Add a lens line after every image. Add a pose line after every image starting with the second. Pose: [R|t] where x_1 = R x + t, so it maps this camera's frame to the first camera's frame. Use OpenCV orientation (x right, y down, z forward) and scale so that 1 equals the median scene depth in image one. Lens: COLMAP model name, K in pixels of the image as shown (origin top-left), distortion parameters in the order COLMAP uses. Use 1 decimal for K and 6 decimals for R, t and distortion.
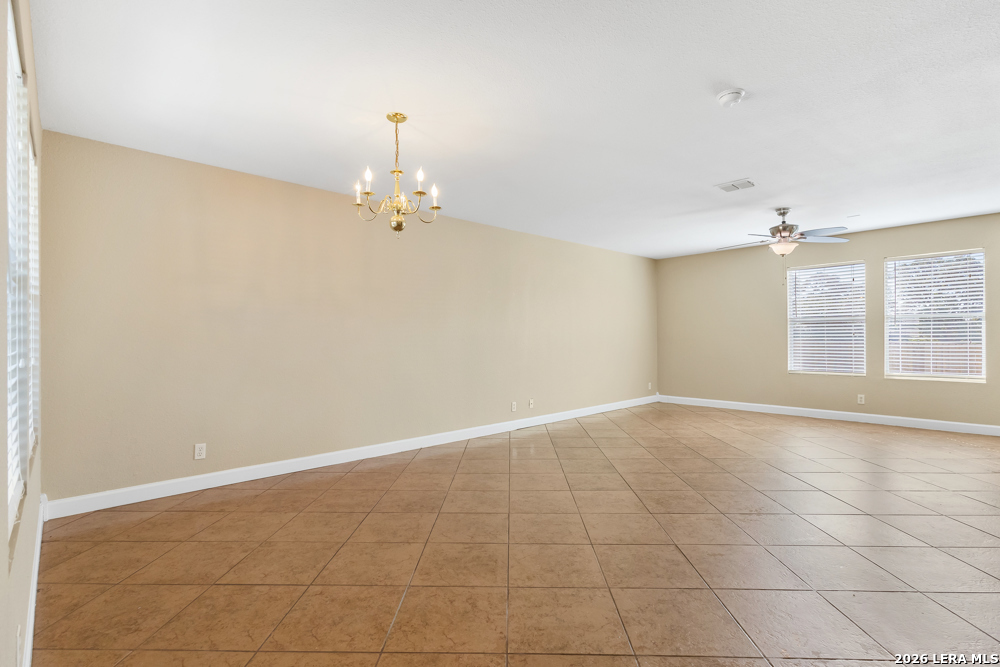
lens RADIAL K [[464.3, 0, 500.0], [0, 464.3, 333.5], [0, 0, 1]] dist [0.000365, -0.000467]
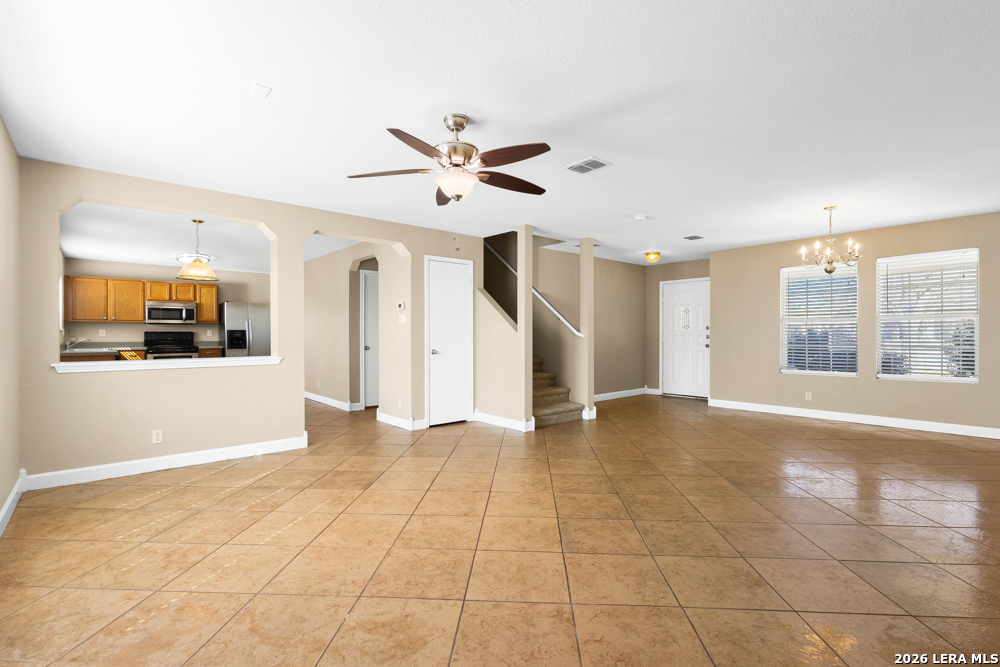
lens RADIAL K [[464.3, 0, 500.0], [0, 464.3, 333.5], [0, 0, 1]] dist [0.000365, -0.000467]
pose [[-0.999460, 0.009160, 0.031546, 0.537124], [0.008880, 0.999920, -0.008999, 0.006545], [-0.031626, -0.008714, -0.999462, 1.564236]]
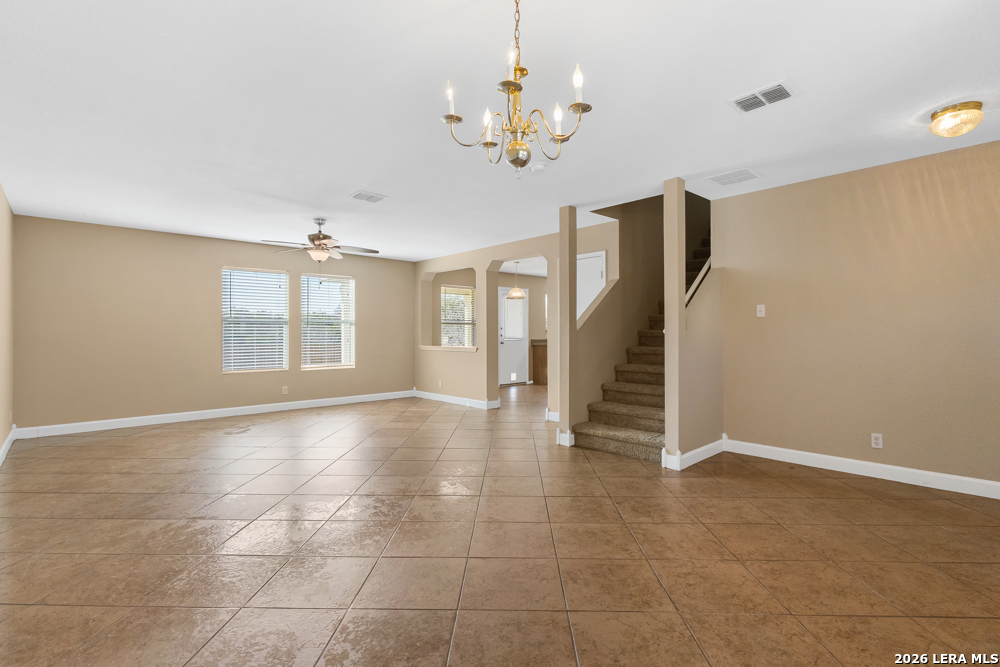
lens RADIAL K [[469.8, 0, 484.9], [0, 469.8, 330.6], [0, 0, 1]] dist [0.001670, -0.000199]
pose [[0.026931, 0.013500, 0.999546, -0.480959], [-0.004569, 0.999900, -0.013382, 0.006440], [-0.999627, -0.004206, 0.026989, 0.580905]]
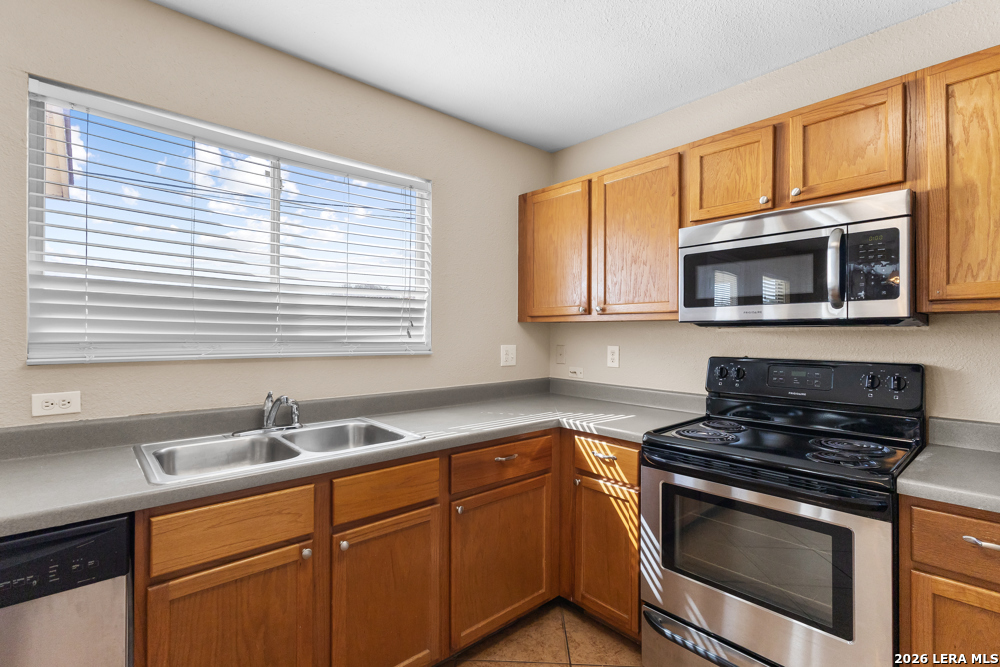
lens RADIAL K [[479.7, 0, 501.5], [0, 479.7, 330.2], [0, 0, 1]] dist [0.000773, 0.000172]
pose [[0.006249, 0.016106, 0.999851, 1.475956], [-0.010374, 0.999818, -0.016040, -0.043656], [-0.999927, -0.010272, 0.006415, 0.049202]]
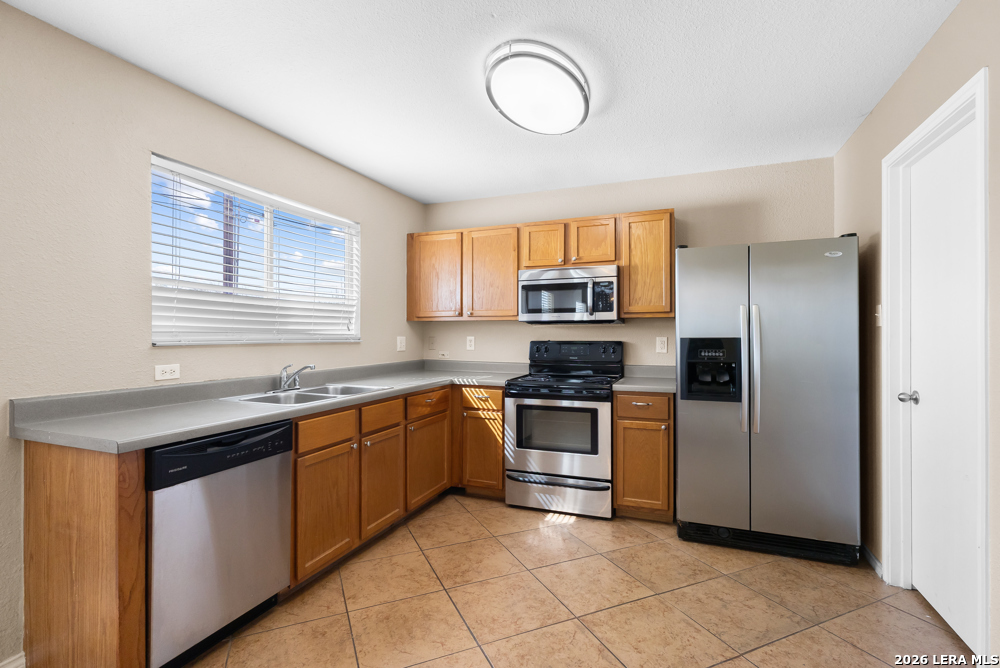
lens RADIAL K [[476.2, 0, 506.1], [0, 476.2, 333.6], [0, 0, 1]] dist [0.000331, 0.000041]
pose [[-0.440018, 0.011127, 0.897920, 1.223675], [-0.001155, 0.999915, -0.012956, -0.029797], [-0.897988, -0.006738, -0.439968, 0.248086]]
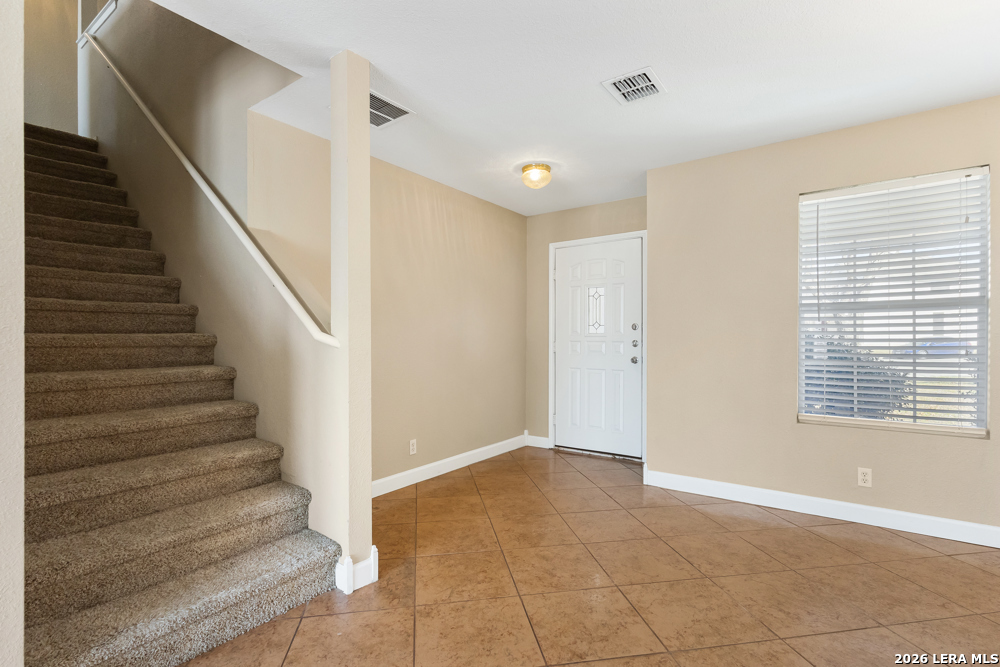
lens RADIAL K [[470.8, 0, 499.5], [0, 470.8, 339.7], [0, 0, 1]] dist [-0.000503, 0.000009]
pose [[-0.980571, 0.010995, -0.195856, 0.285472], [0.012410, 0.999905, -0.006000, 0.004626], [0.195771, -0.008314, -0.980614, 0.739081]]
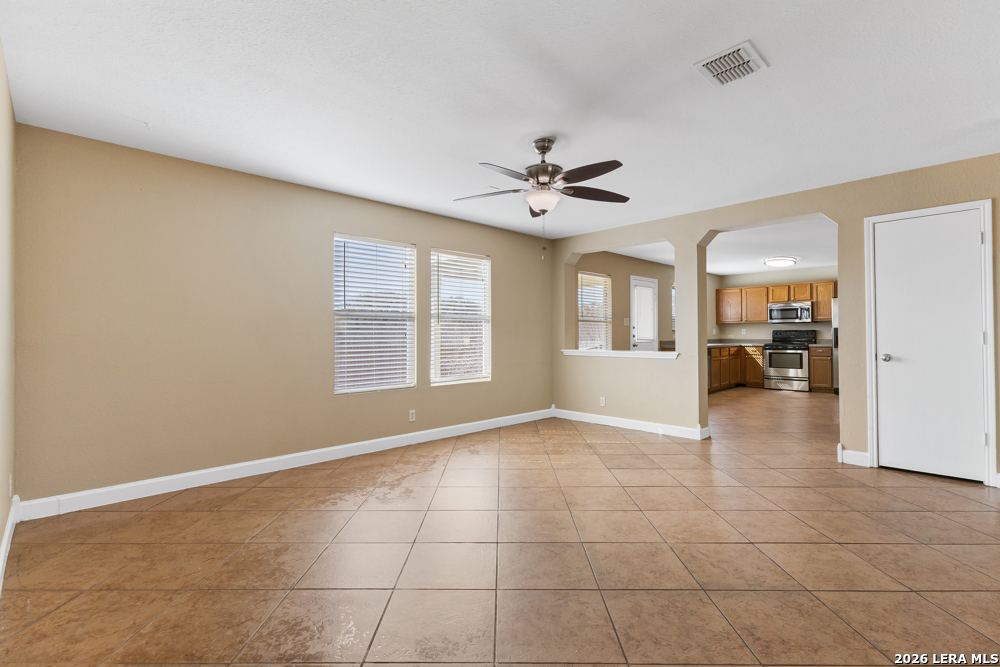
lens RADIAL K [[457.3, 0, 491.3], [0, 457.3, 330.1], [0, 0, 1]] dist [-0.002082, -0.000629]
pose [[-0.005586, 0.018279, 0.999817, -0.026345], [-0.001410, 0.999832, -0.018287, 0.008698], [-0.999983, -0.001512, -0.005559, 1.076093]]
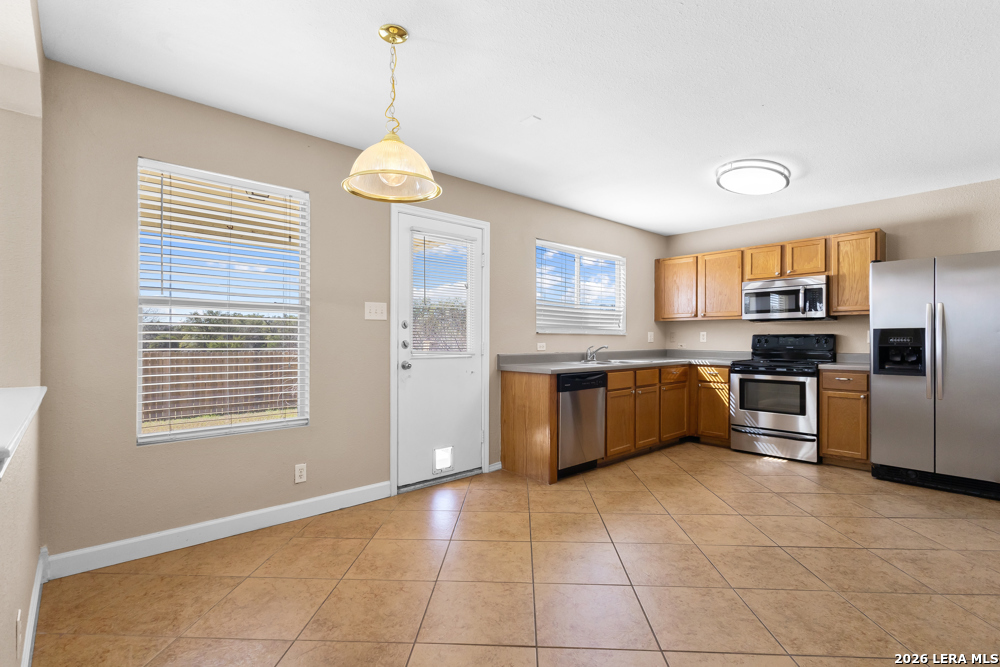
lens RADIAL K [[470.8, 0, 499.5], [0, 470.8, 339.7], [0, 0, 1]] dist [-0.000503, 0.000009]
pose [[0.015792, 0.007541, 0.999847, 0.865926], [-0.007603, 0.999944, -0.007421, -0.004171], [-0.999846, -0.007485, 0.015849, 0.407225]]
